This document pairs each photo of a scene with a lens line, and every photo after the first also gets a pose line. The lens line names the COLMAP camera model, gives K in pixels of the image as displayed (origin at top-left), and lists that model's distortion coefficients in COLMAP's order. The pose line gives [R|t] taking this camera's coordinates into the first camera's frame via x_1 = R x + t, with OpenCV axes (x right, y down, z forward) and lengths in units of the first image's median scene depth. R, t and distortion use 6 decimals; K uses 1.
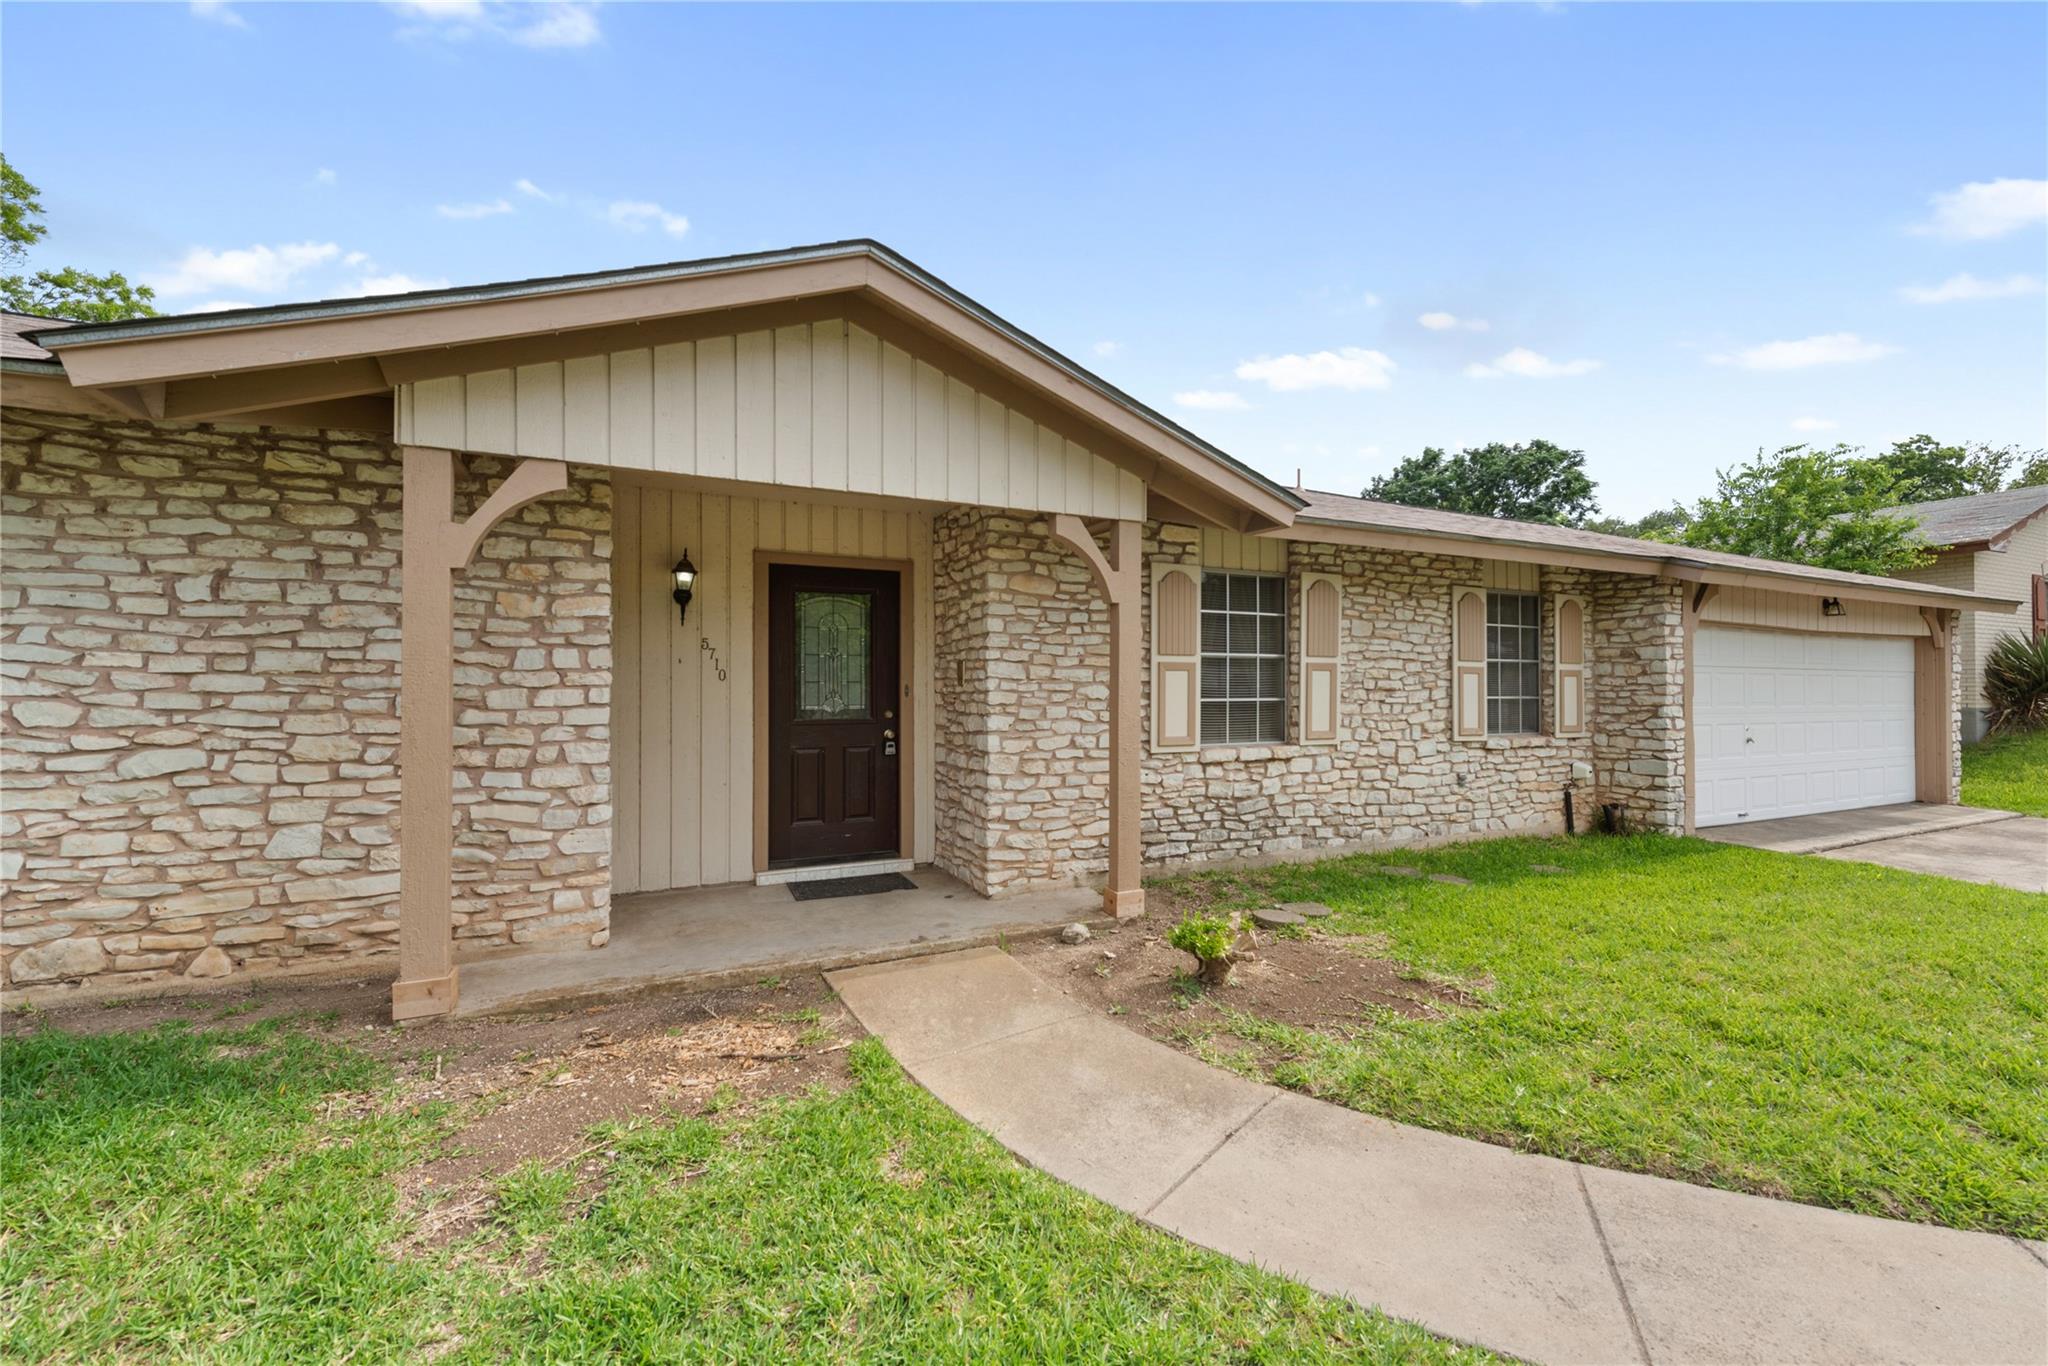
lens RADIAL K [[860.3, 0, 1030.7], [0, 860.3, 675.6], [0, 0, 1]] dist [0.010656, -0.002245]
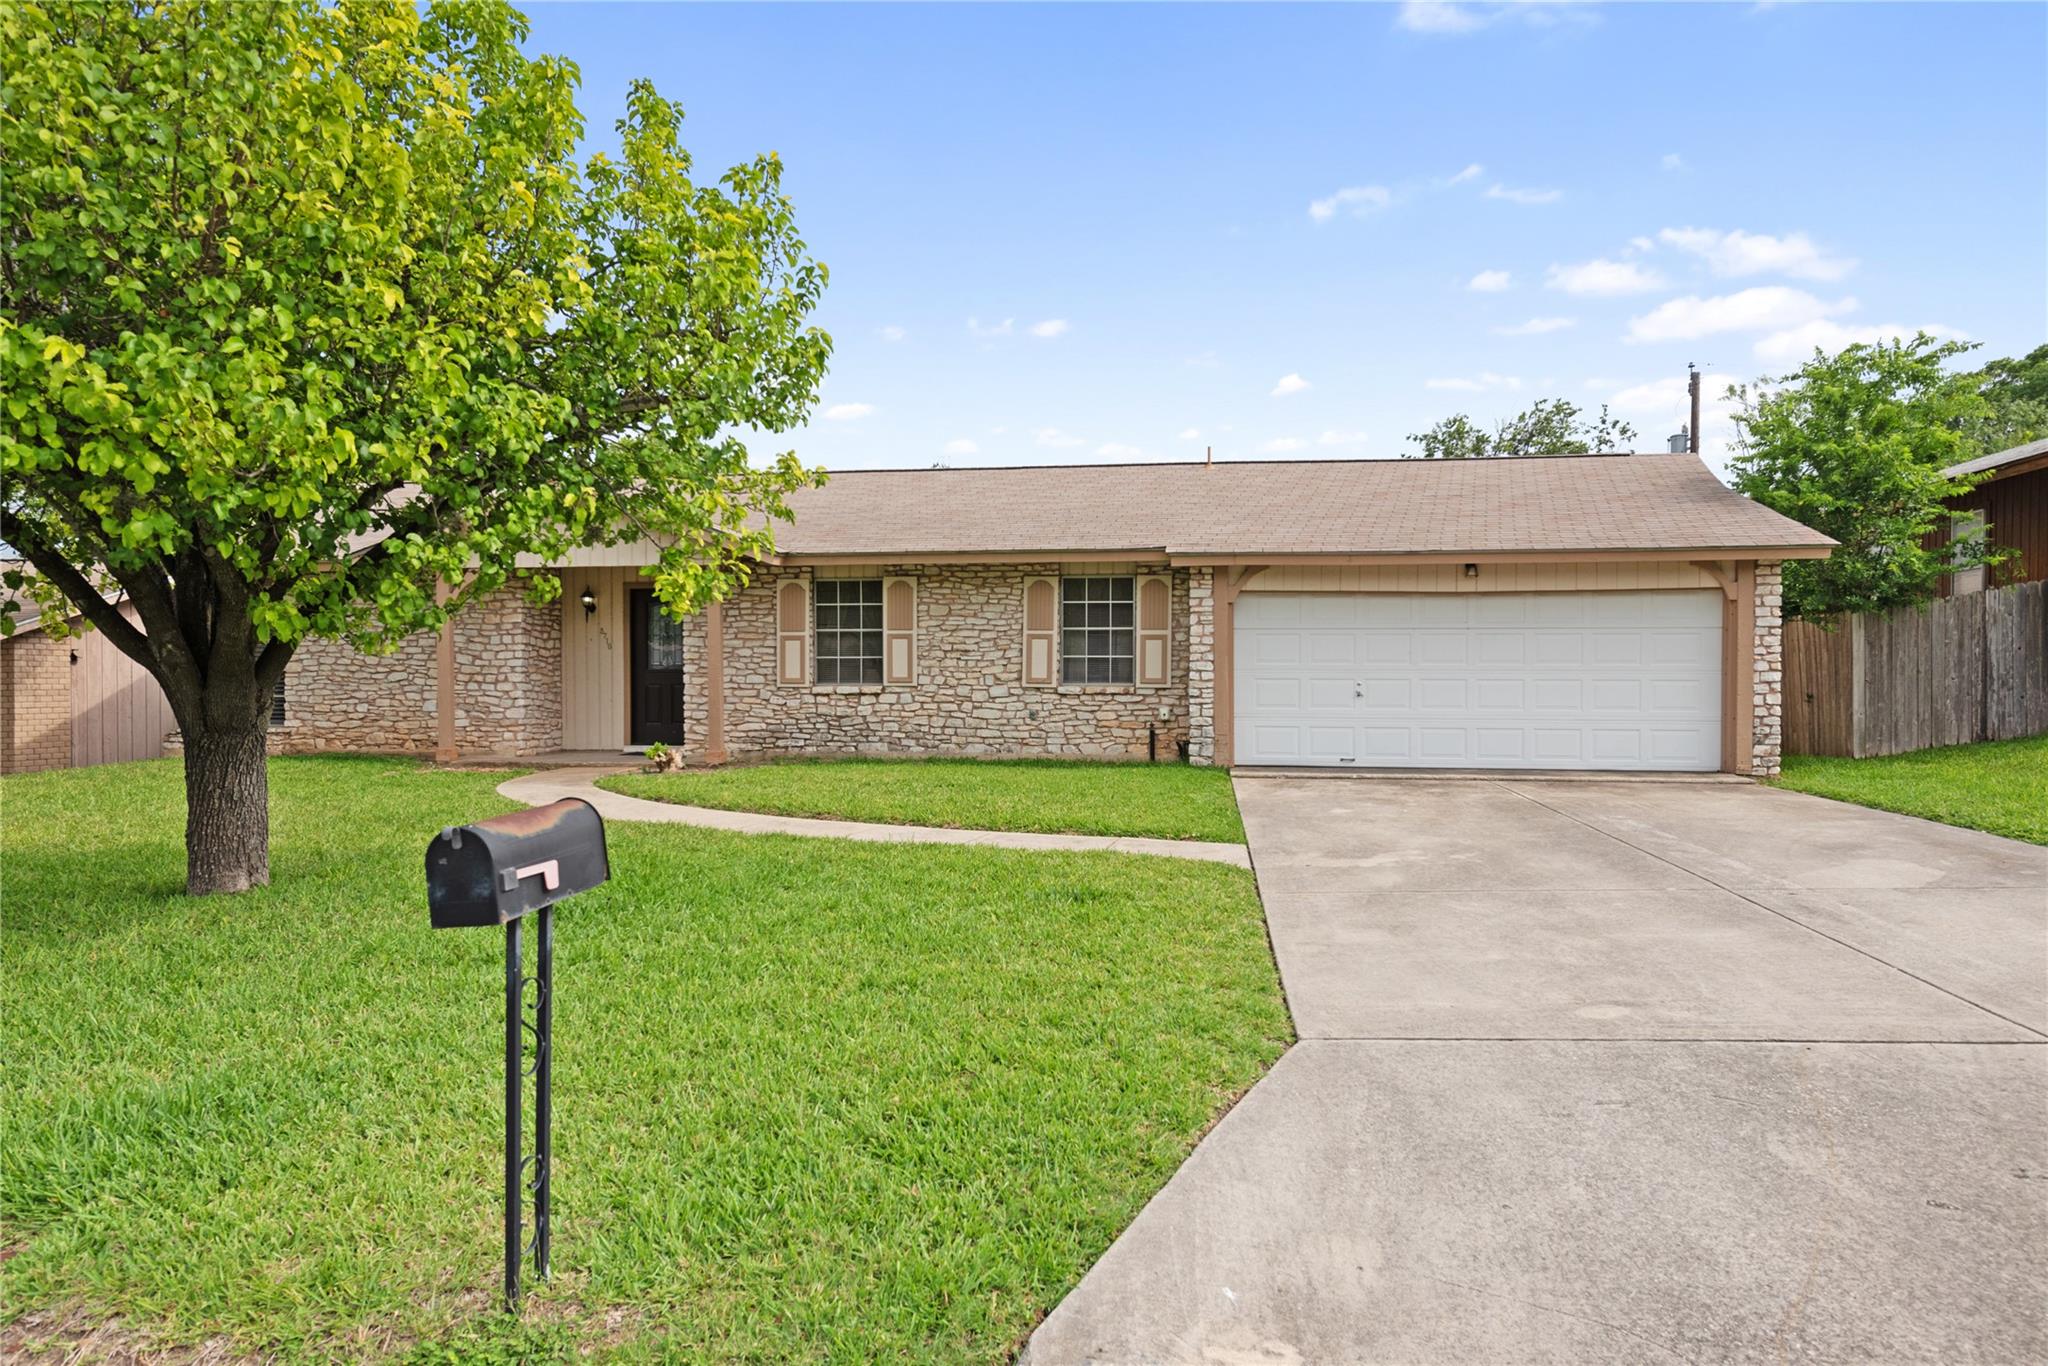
lens RADIAL K [[1370.2, 0, 1030.3], [0, 1370.2, 688.2], [0, 0, 1]] dist [0.012736, -0.004041]
pose [[0.820147, 0.002018, -0.572149, 2.303854], [0.008139, 0.999851, 0.015194, 0.056701], [0.572095, -0.017118, 0.820009, -1.077024]]
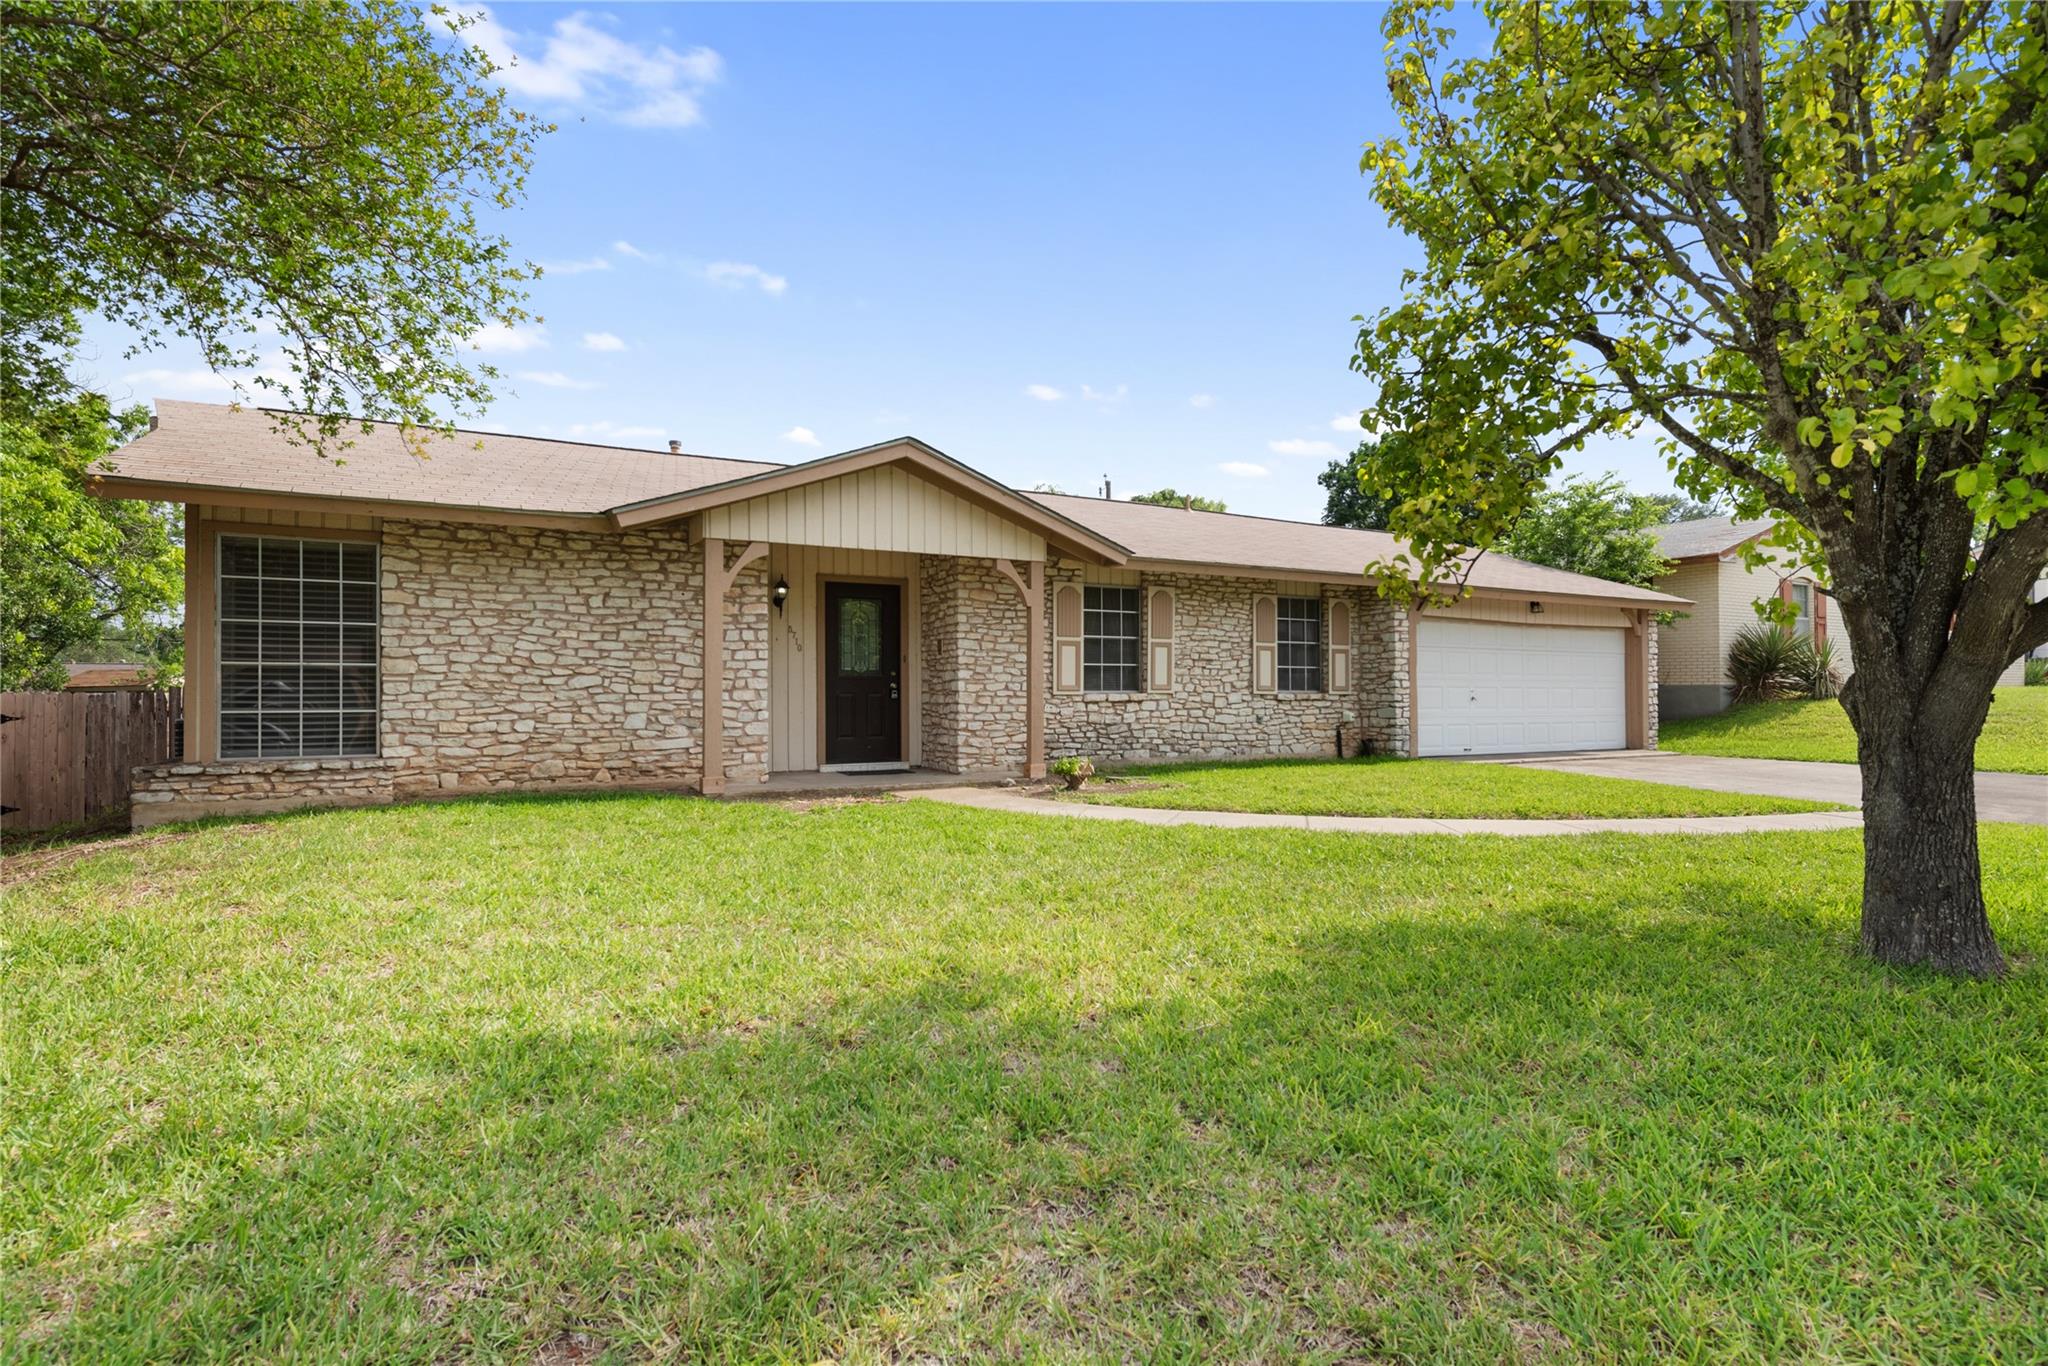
lens RADIAL K [[1094.8, 0, 1046.3], [0, 1094.8, 680.1], [0, 0, 1]] dist [0.005332, 0.000367]
pose [[0.996881, -0.003012, 0.078859, -0.045267], [0.003167, 0.999993, -0.001841, 0.069094], [-0.078853, 0.002085, 0.996884, -1.198918]]
